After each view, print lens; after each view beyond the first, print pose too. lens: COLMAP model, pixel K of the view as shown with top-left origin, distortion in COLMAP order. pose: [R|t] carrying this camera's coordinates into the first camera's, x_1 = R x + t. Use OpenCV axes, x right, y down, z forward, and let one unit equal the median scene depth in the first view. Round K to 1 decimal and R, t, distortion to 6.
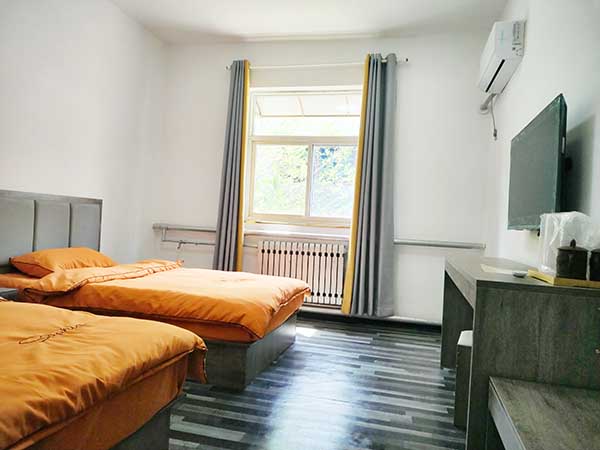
lens RADIAL K [[443.6, 0, 300.0], [0, 443.6, 225.0], [0, 0, 1]] dist [0.040704, -0.049462]
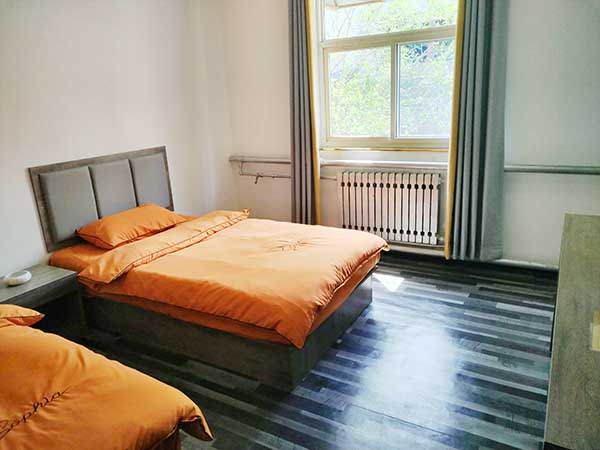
lens RADIAL K [[443.6, 0, 300.0], [0, 443.6, 225.0], [0, 0, 1]] dist [0.040704, -0.049462]
pose [[0.956972, -0.022570, -0.289302, 0.097894], [0.103203, 0.958260, 0.266623, -0.119205], [0.271209, -0.285007, 0.919357, 0.167777]]
